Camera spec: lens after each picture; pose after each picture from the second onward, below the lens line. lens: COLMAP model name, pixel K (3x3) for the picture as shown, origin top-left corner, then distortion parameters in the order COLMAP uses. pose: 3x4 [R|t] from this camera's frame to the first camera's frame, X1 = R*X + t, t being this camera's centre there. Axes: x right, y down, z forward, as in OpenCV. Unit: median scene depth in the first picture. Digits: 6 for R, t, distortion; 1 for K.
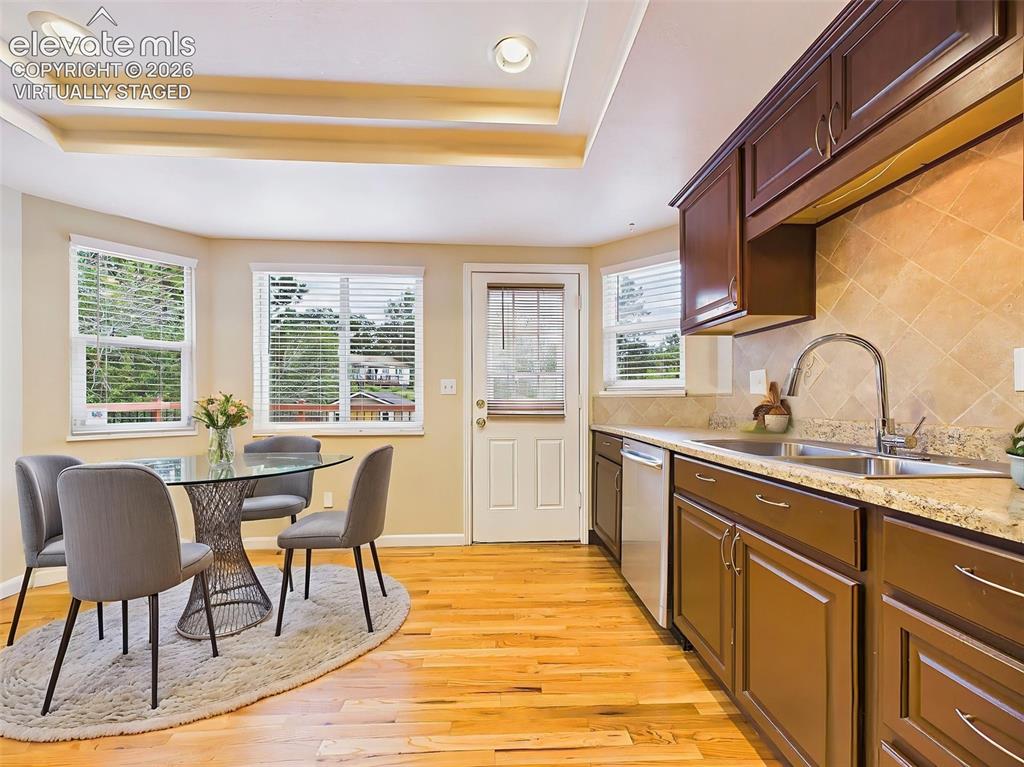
lens RADIAL K [[411.5, 0, 511.4], [0, 411.5, 398.3], [0, 0, 1]] dist [0.001391, -0.000177]
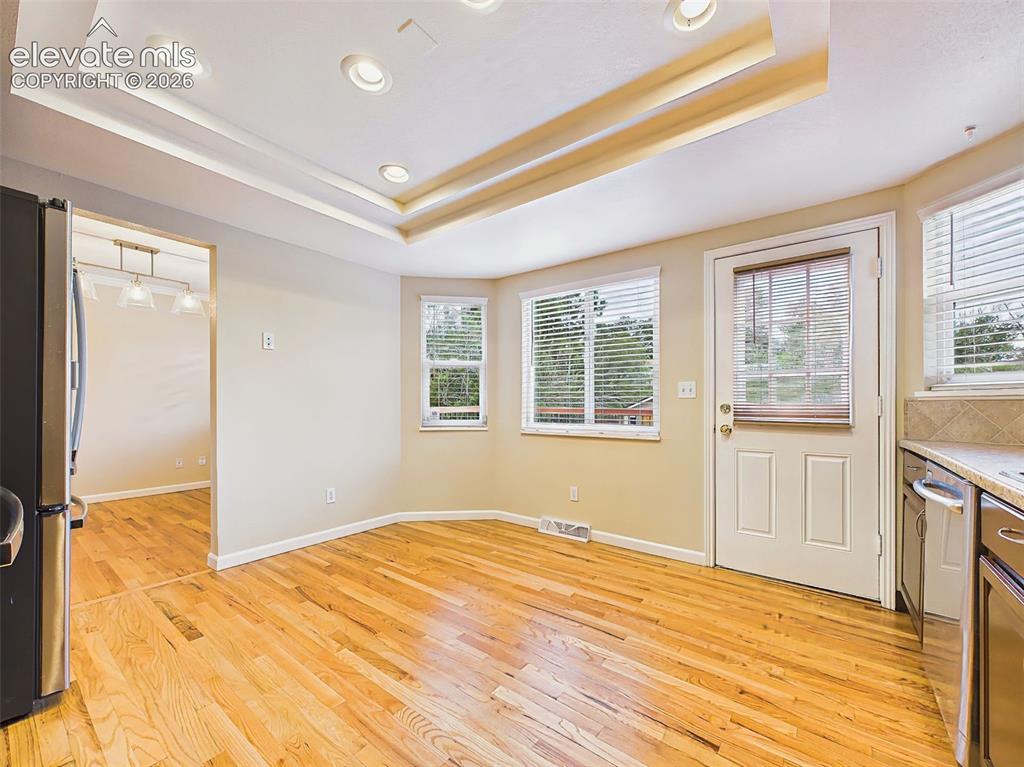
lens RADIAL K [[411.5, 0, 512.4], [0, 411.5, 403.8], [0, 0, 1]] dist [0.001391, -0.000177]
pose [[0.759234, -0.000034, -0.650818, 0.167242], [0.001687, 0.999997, 0.001917, 0.000607], [0.650816, -0.002554, 0.759231, 0.049937]]
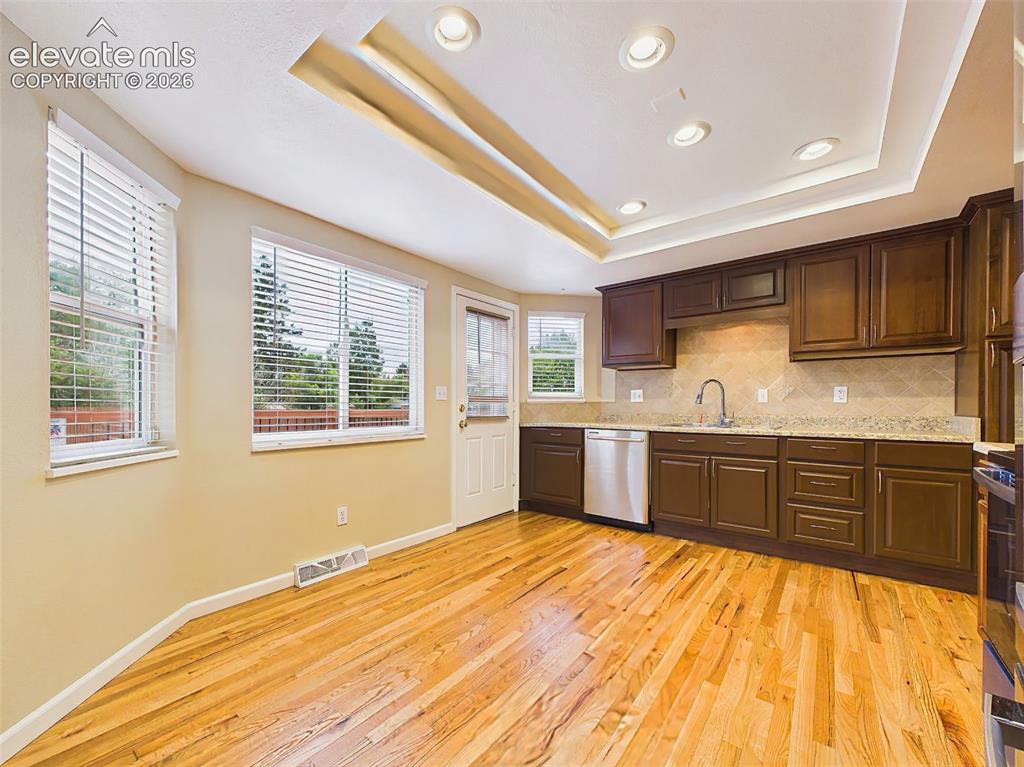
lens RADIAL K [[411.5, 0, 512.2], [0, 411.5, 407.1], [0, 0, 1]] dist [0.001391, -0.000177]
pose [[0.655027, -0.002128, 0.755603, -0.961724], [-0.003869, 0.999973, 0.006171, 0.001250], [-0.755596, -0.006966, 0.655001, 0.142873]]
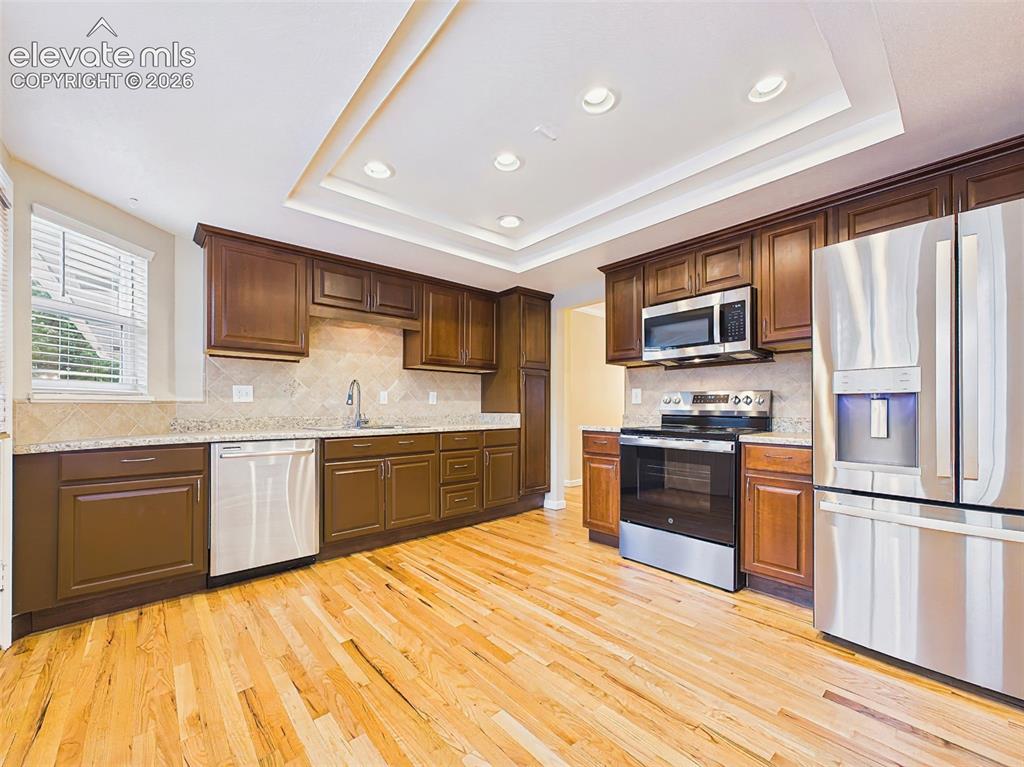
lens RADIAL K [[411.5, 0, 511.4], [0, 411.5, 406.1], [0, 0, 1]] dist [0.001391, -0.000177]
pose [[-0.622539, -0.000213, 0.782588, -0.841572], [-0.003286, 0.999992, -0.002341, 0.001752], [-0.782582, -0.004029, -0.622535, 0.905345]]
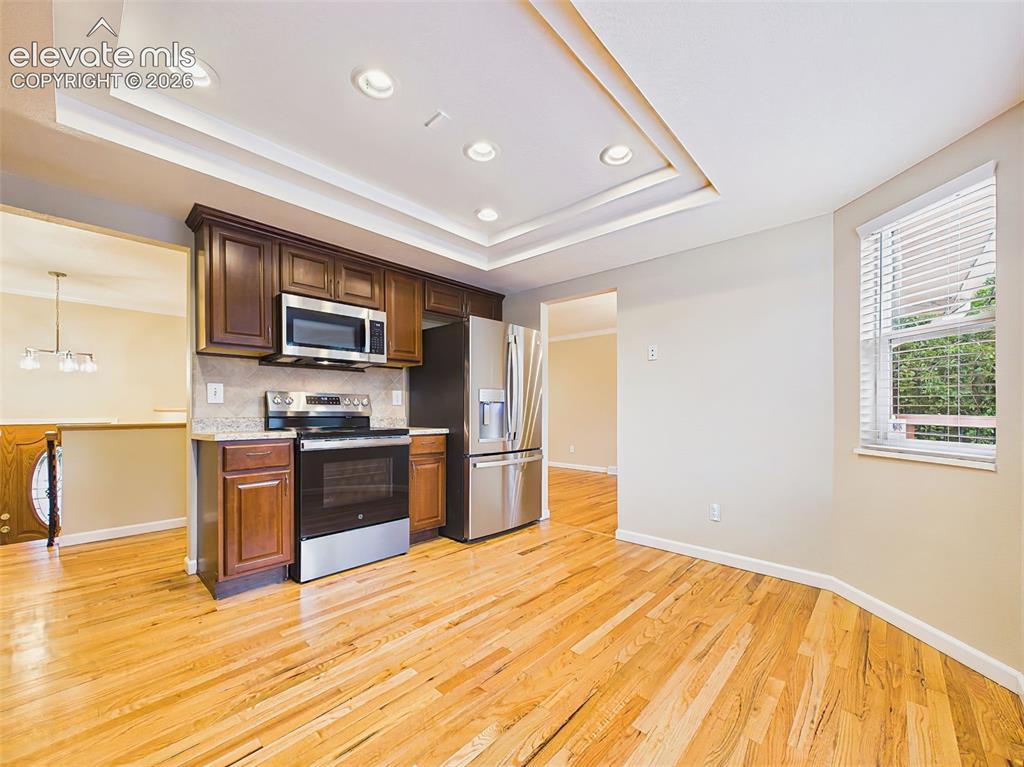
lens RADIAL K [[411.5, 0, 513.1], [0, 411.5, 410.9], [0, 0, 1]] dist [0.001391, -0.000177]
pose [[-0.715109, -0.002180, -0.699009, 0.106197], [-0.001236, 0.999998, -0.001854, 0.008835], [0.699012, -0.000462, -0.715110, 0.992697]]
